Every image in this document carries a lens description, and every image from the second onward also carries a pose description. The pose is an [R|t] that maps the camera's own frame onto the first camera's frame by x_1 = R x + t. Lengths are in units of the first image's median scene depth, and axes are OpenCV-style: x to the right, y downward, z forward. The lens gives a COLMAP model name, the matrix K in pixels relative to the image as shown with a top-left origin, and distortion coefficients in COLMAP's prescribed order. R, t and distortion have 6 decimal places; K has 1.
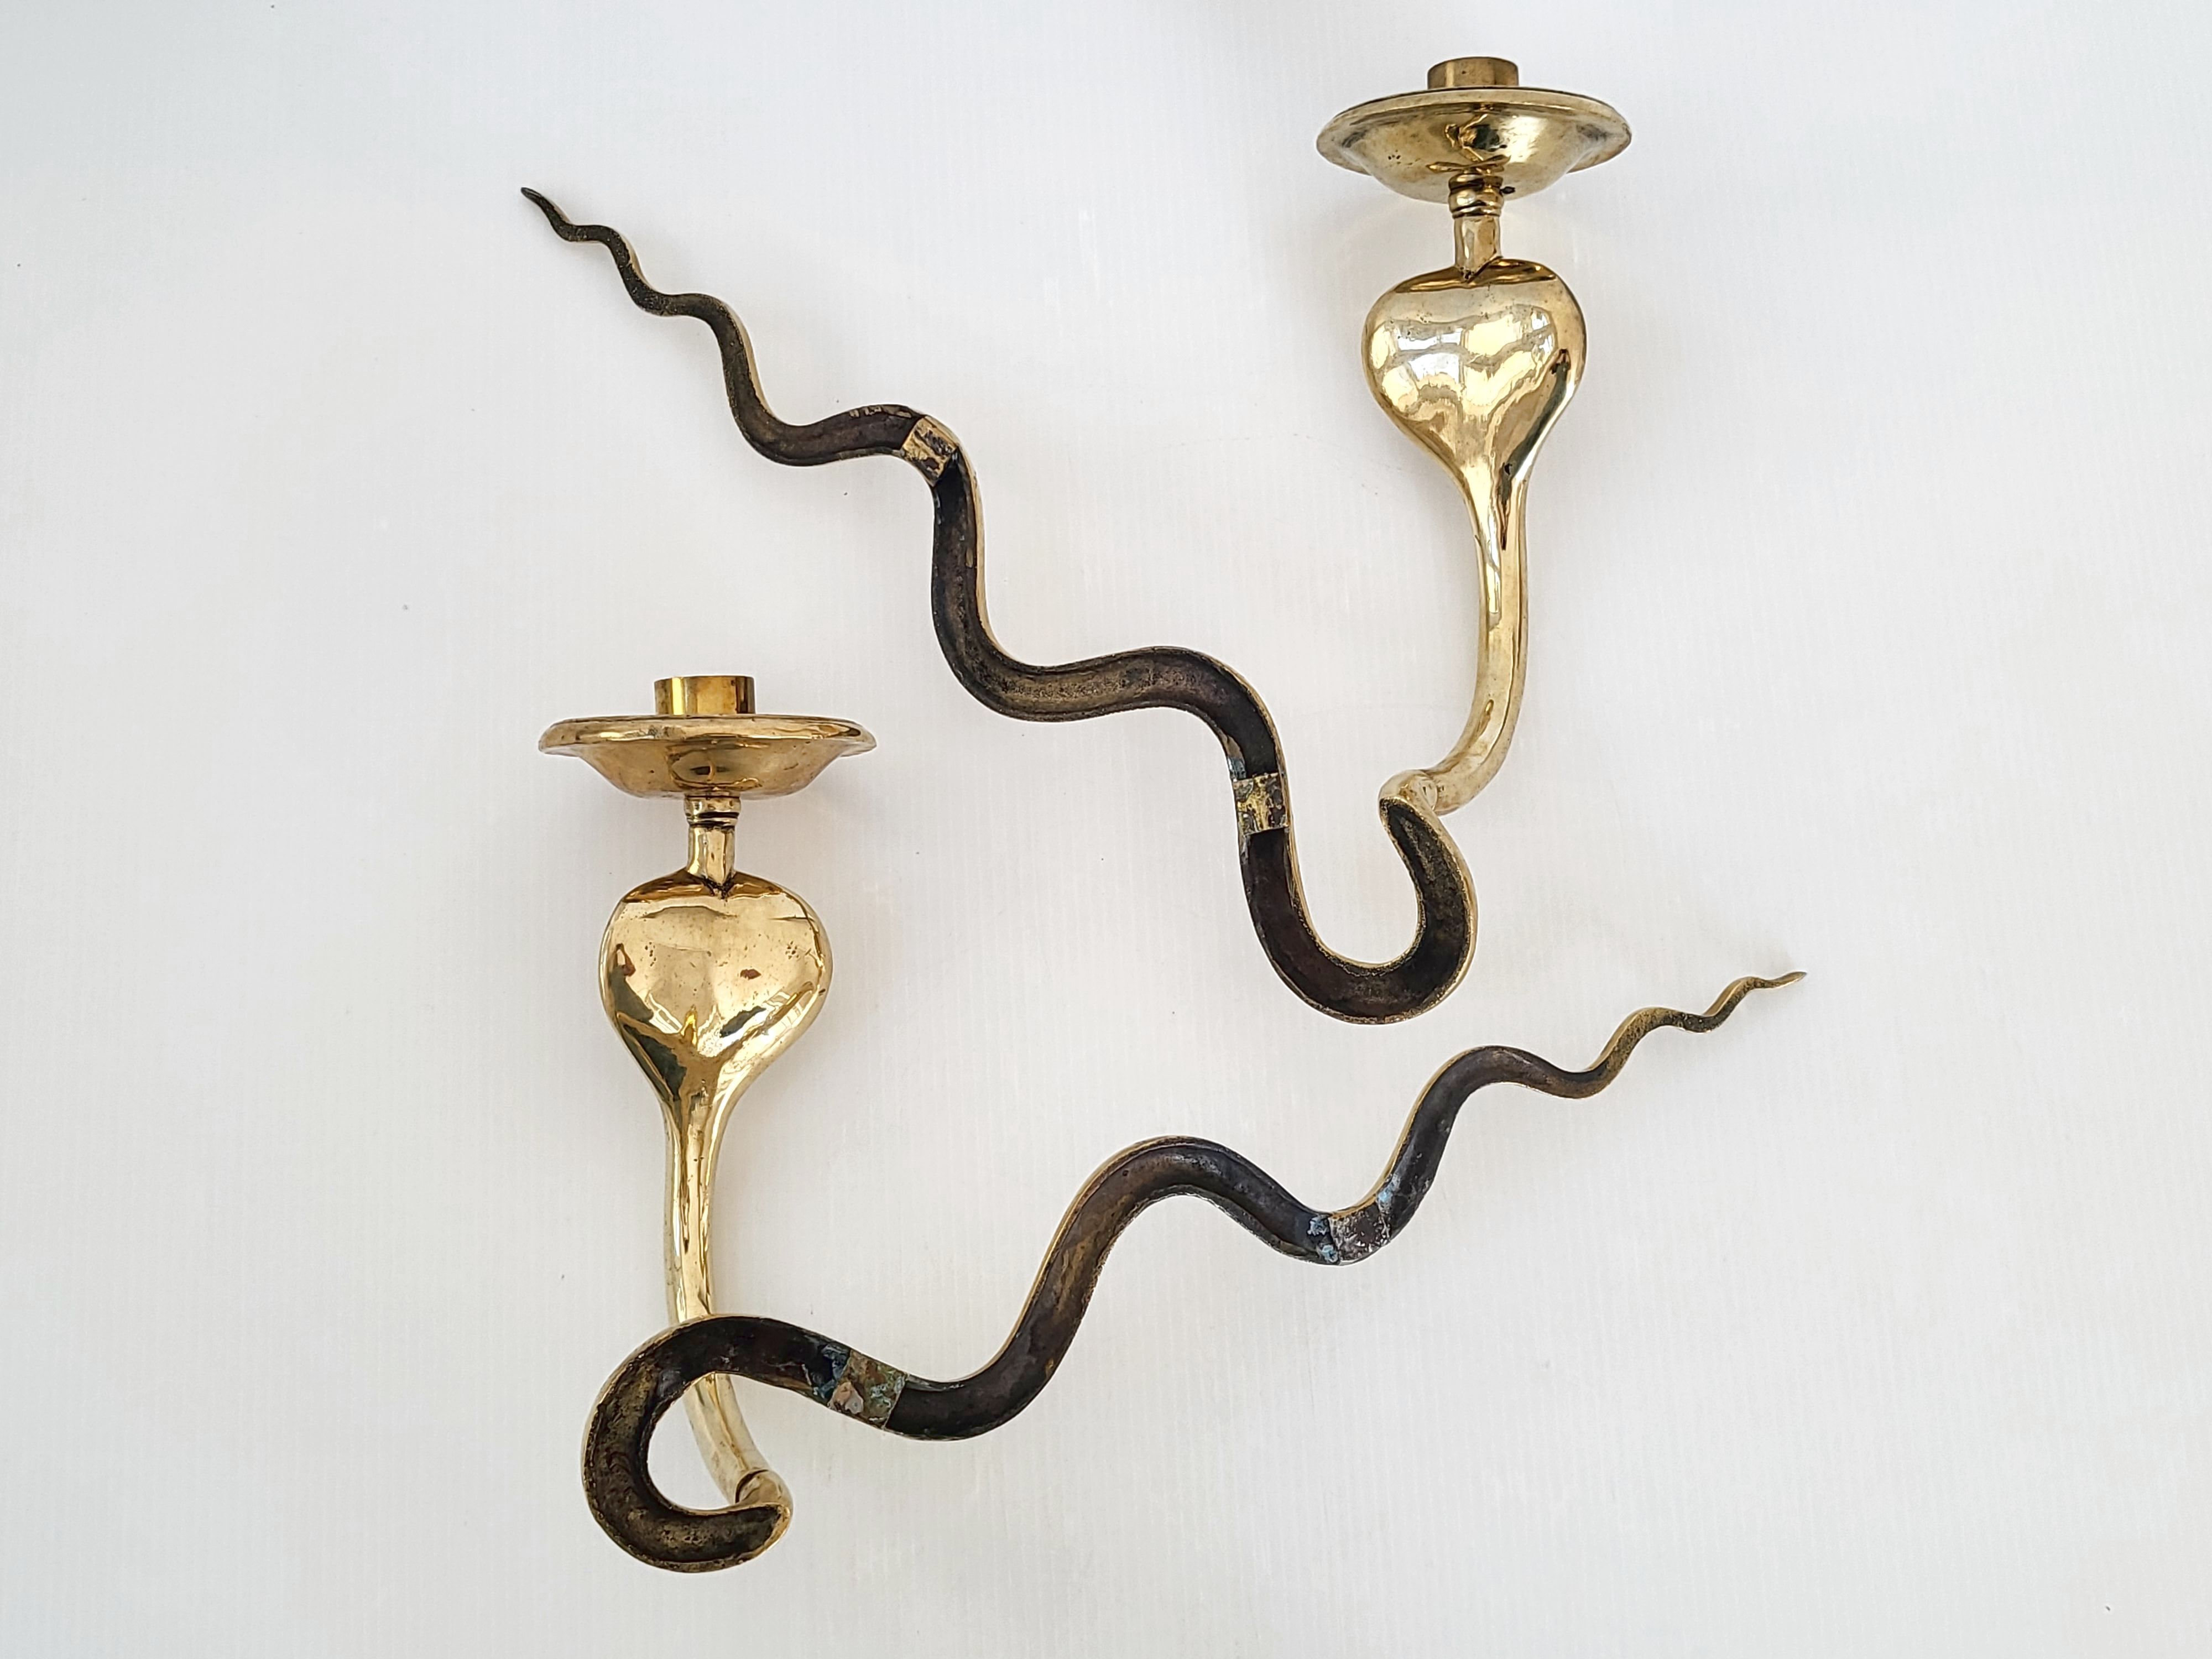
lens RADIAL K [[2808.8, 0, 1106.0], [0, 2808.8, 829.5], [0, 0, 1]] dist [0.174963, -0.878339]
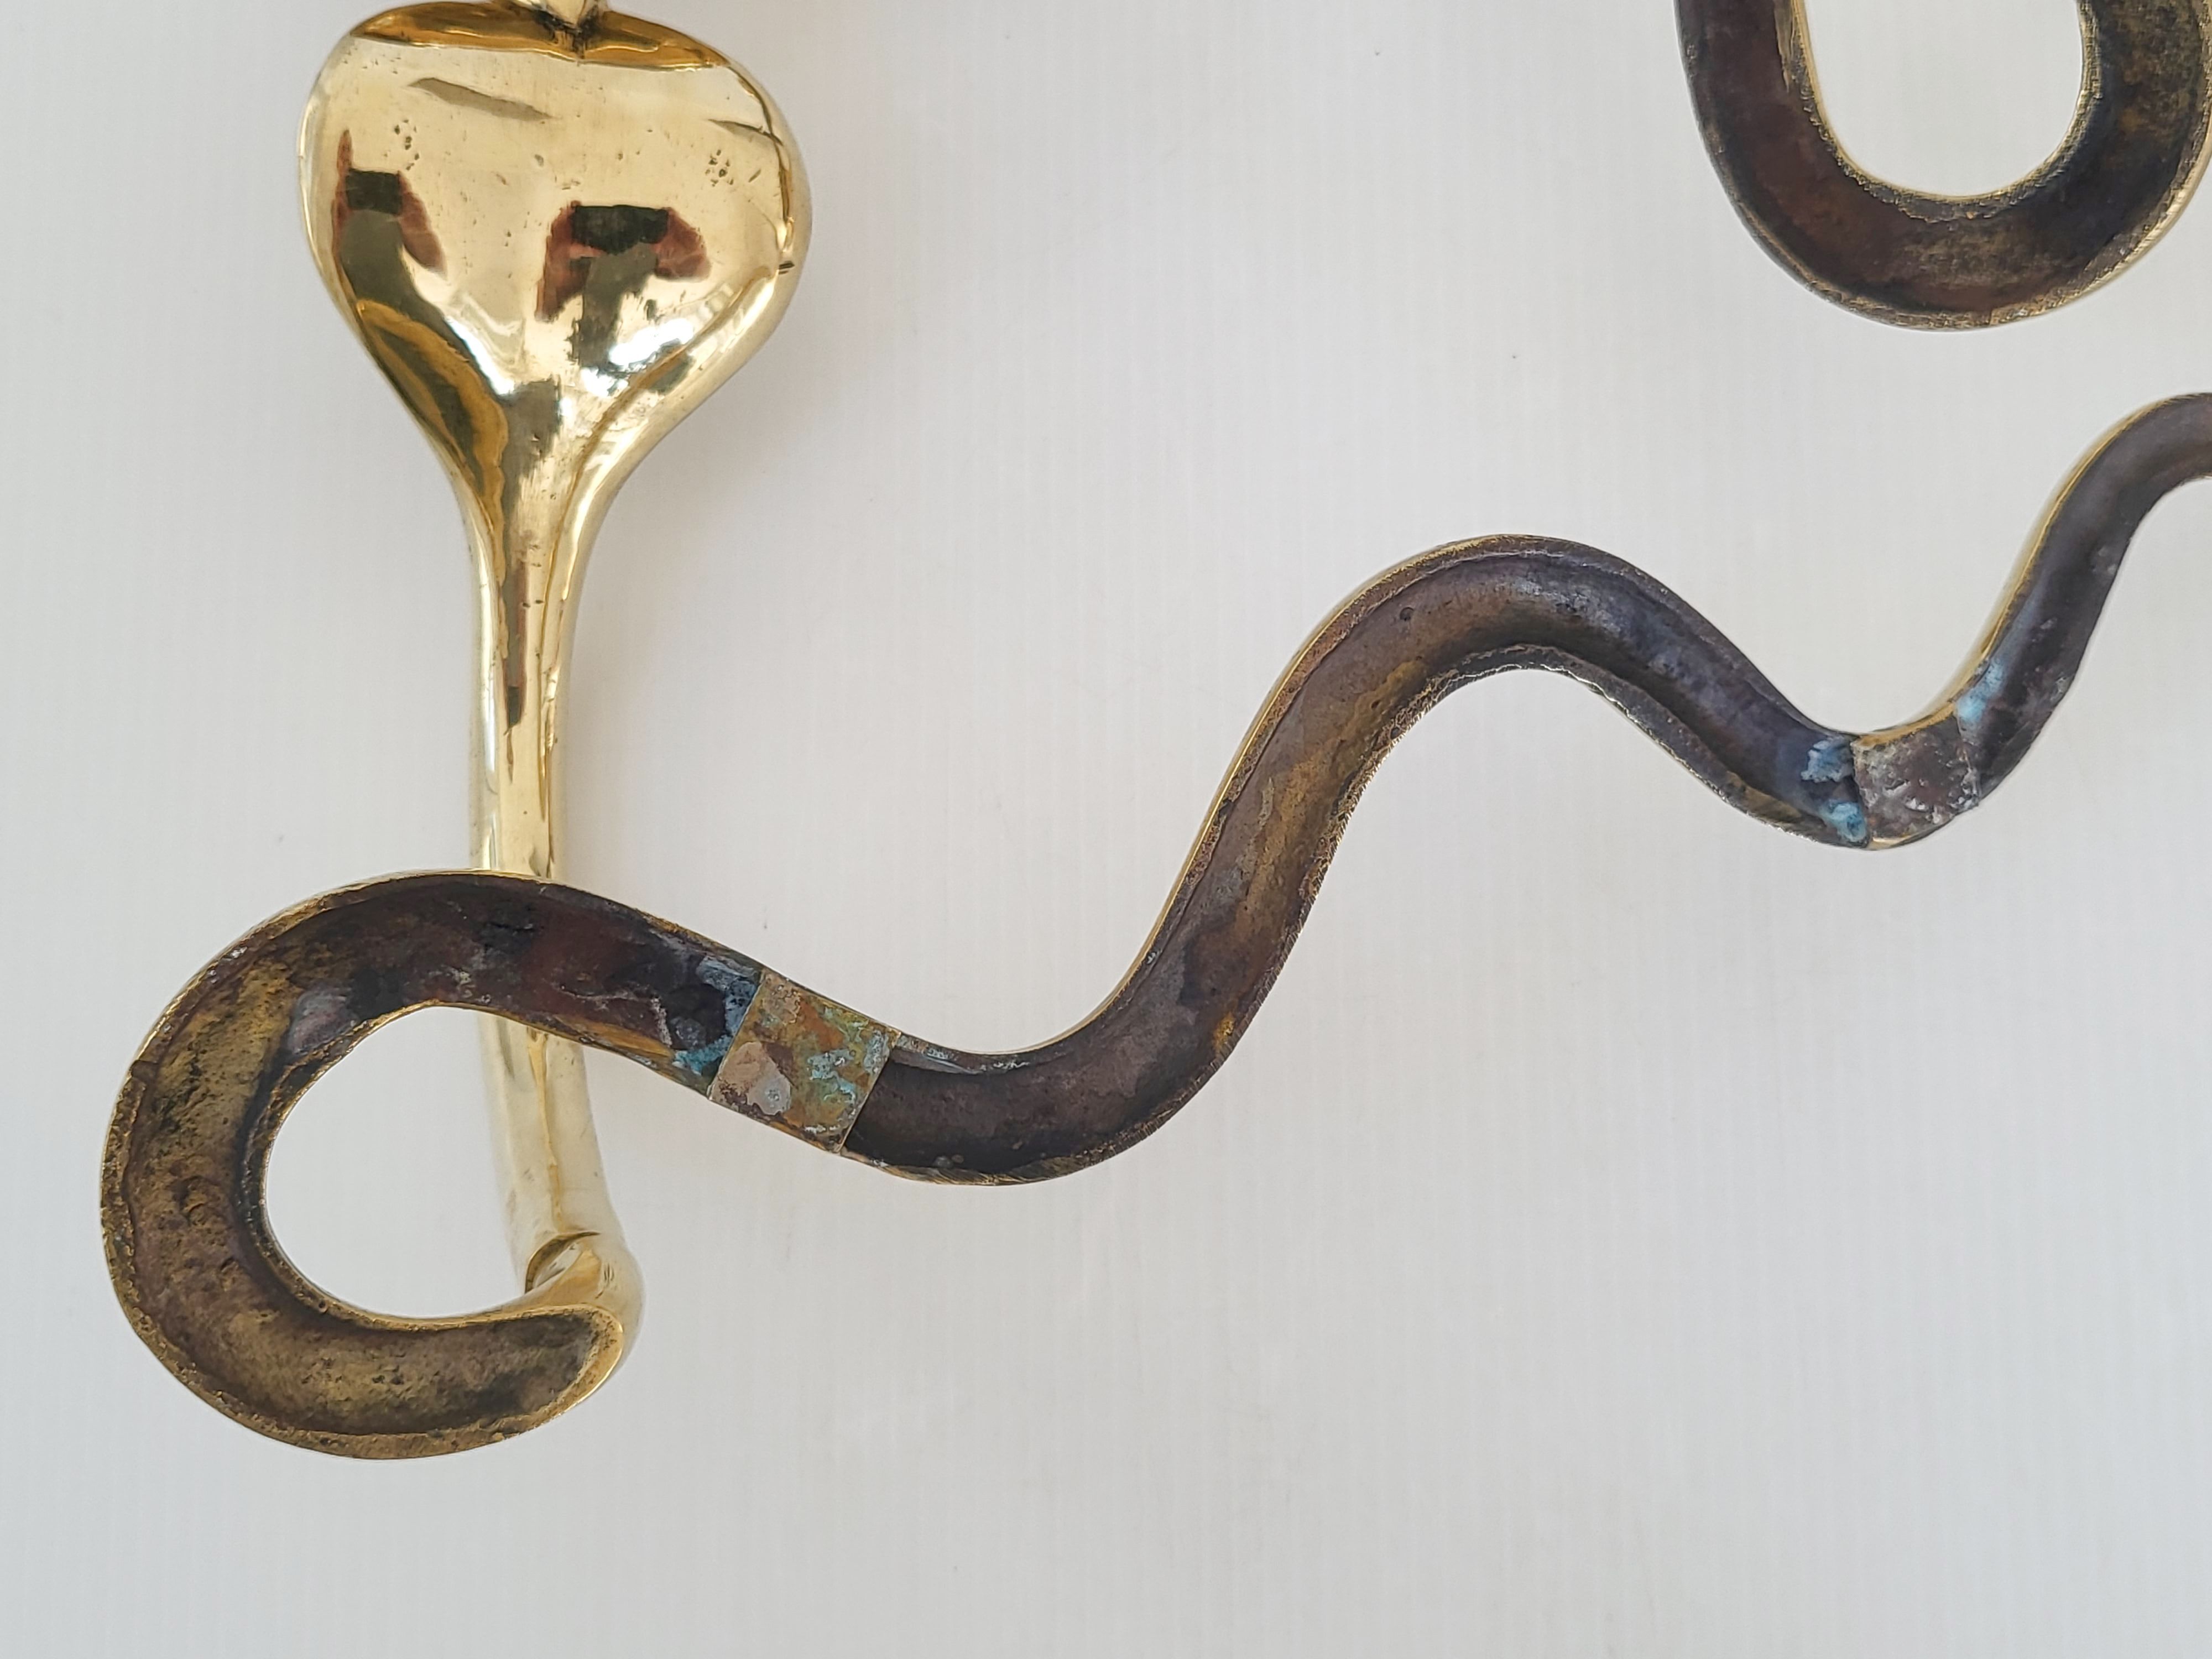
lens RADIAL K [[2808.8, 0, 1106.0], [0, 2808.8, 829.5], [0, 0, 1]] dist [0.174963, -0.878339]
pose [[0.995388, 0.028343, -0.091652, 0.001356], [-0.020988, 0.996555, 0.080236, 0.123291], [0.093610, -0.077942, 0.992553, 0.560146]]
